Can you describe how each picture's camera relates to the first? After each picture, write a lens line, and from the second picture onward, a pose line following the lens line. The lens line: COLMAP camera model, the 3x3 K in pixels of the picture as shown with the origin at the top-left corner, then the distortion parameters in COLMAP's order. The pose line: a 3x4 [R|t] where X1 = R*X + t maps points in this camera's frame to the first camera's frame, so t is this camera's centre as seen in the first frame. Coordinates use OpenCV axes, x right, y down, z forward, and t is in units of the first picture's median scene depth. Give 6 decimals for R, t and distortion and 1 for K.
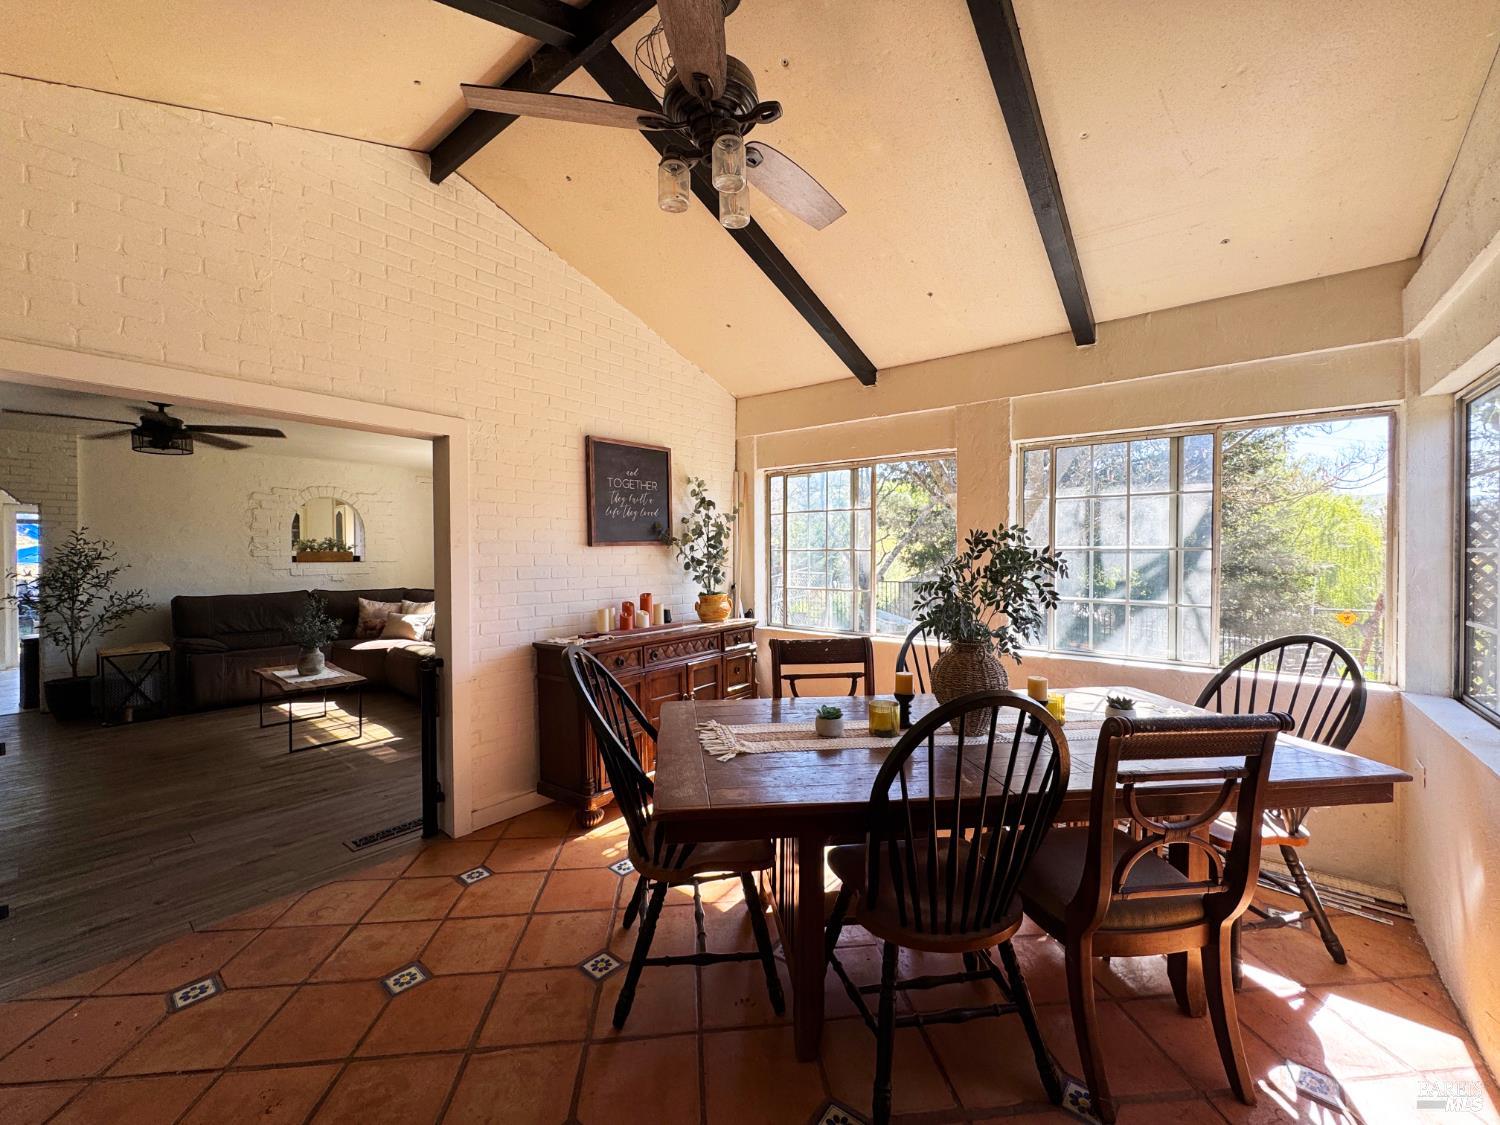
lens RADIAL K [[599.2, 0, 746.7], [0, 599.2, 558.1], [0, 0, 1]] dist [-0.002442, 0.000534]
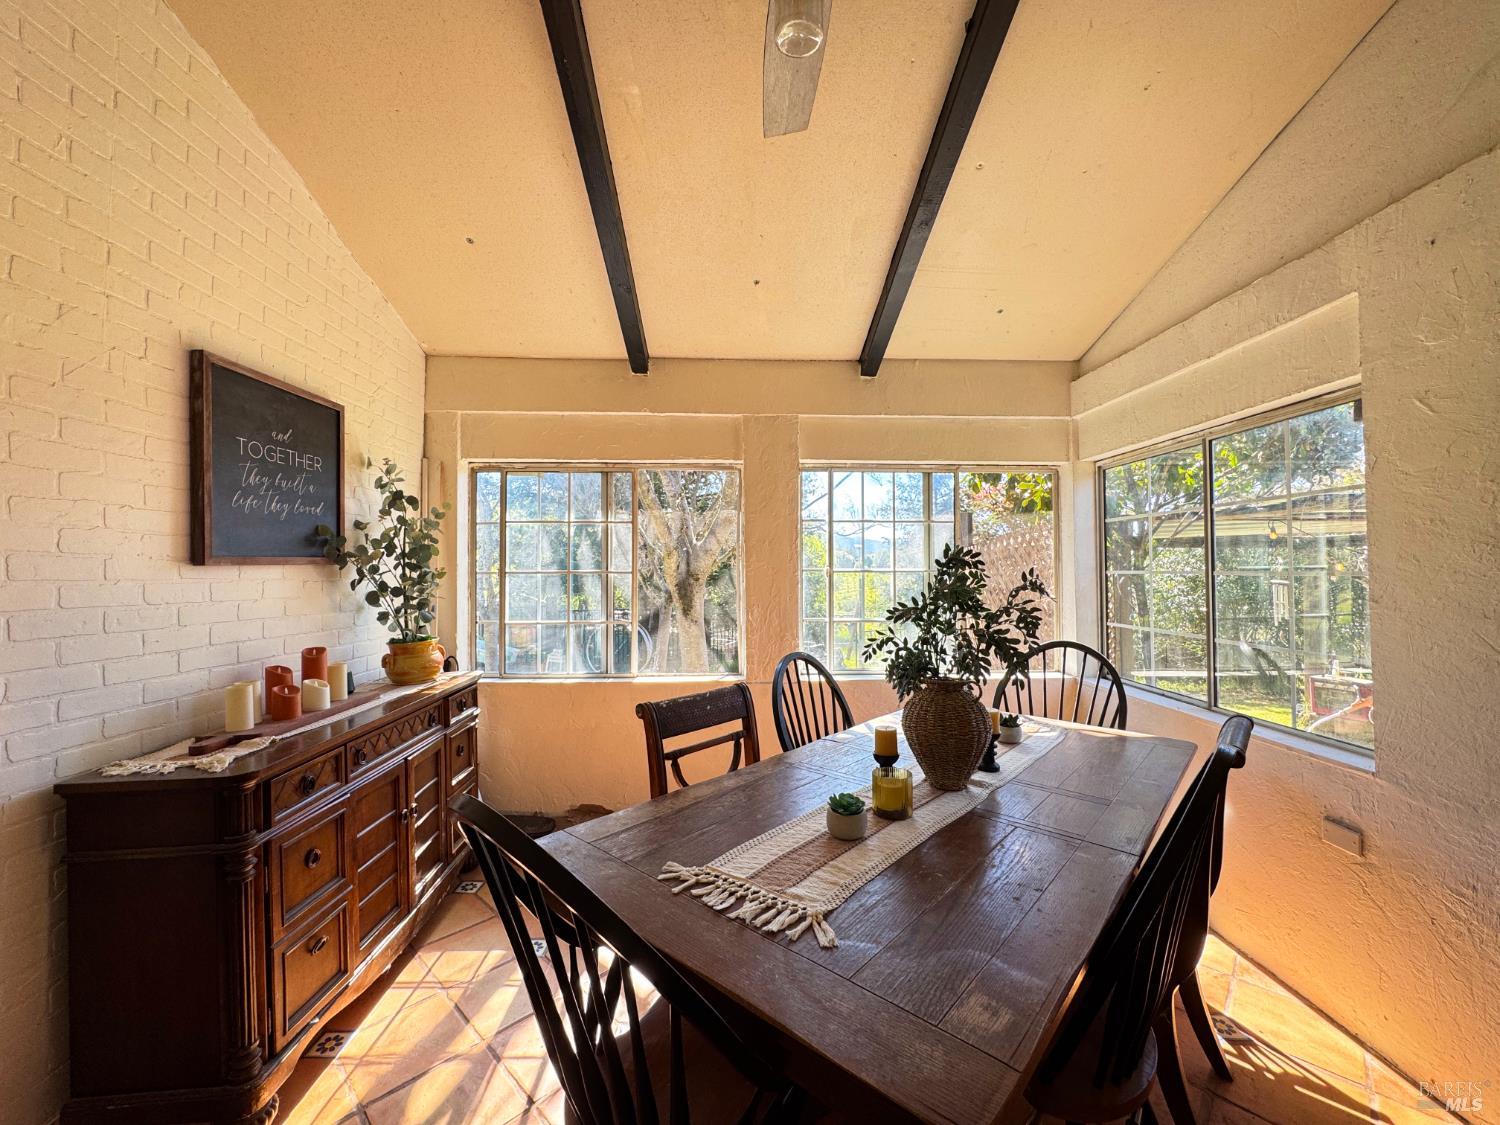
lens RADIAL K [[599.2, 0, 750.2], [0, 599.2, 560.6], [0, 0, 1]] dist [-0.002442, 0.000534]
pose [[0.758277, 0.011431, 0.651832, -0.219885], [0.009125, 0.999562, -0.028144, -0.004857], [-0.651868, 0.027289, 0.757841, 0.284132]]
